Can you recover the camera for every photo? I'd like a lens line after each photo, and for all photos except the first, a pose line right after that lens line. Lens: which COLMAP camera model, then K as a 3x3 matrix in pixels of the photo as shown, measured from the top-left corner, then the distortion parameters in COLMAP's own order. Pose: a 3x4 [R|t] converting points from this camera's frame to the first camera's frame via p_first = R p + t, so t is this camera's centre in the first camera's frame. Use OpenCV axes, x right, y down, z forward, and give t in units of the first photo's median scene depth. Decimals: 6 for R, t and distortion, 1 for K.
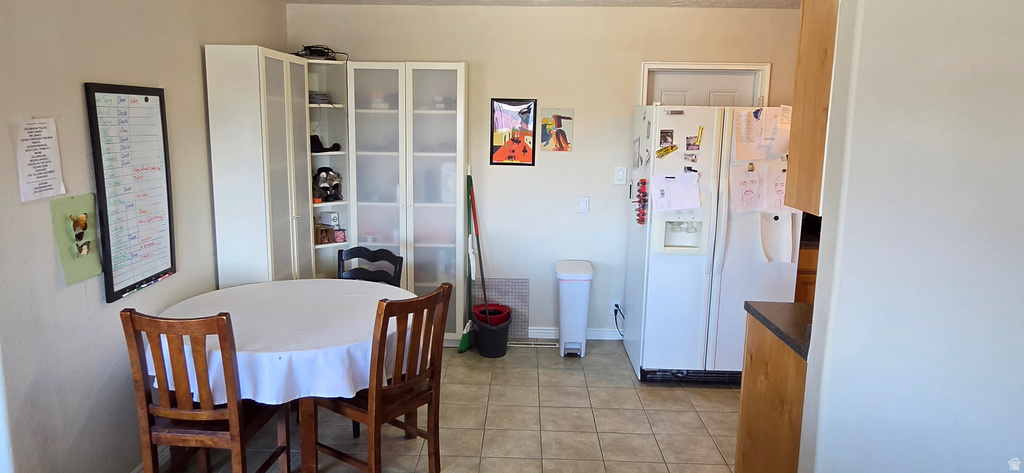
lens RADIAL K [[684.2, 0, 509.5], [0, 684.2, 235.8], [0, 0, 1]] dist [0.003090, 0.000495]
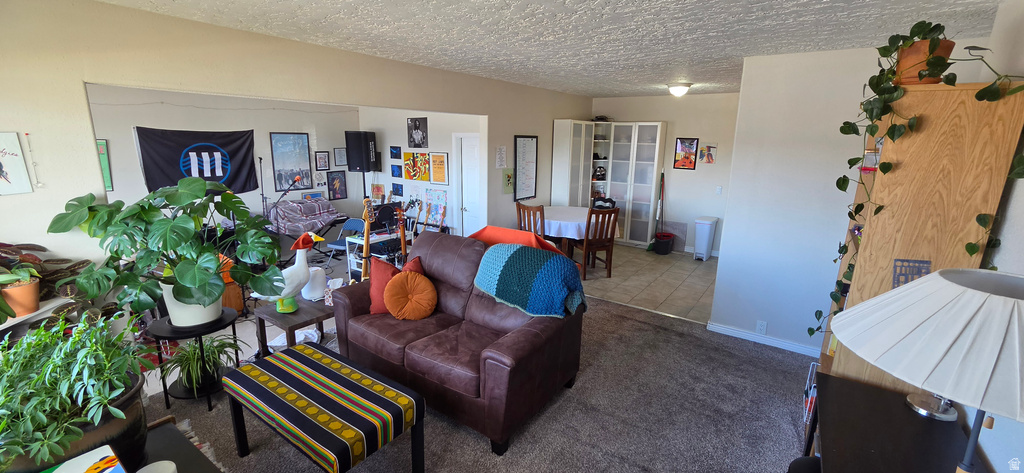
lens RADIAL K [[421.2, 0, 512.2], [0, 421.2, 235.7], [0, 0, 1]] dist [-0.002233, 0.000313]
pose [[0.829696, 0.128618, -0.543197, 0.319013], [-0.104795, 0.991681, 0.074744, 0.065573], [0.548291, -0.005091, 0.836272, -0.424142]]
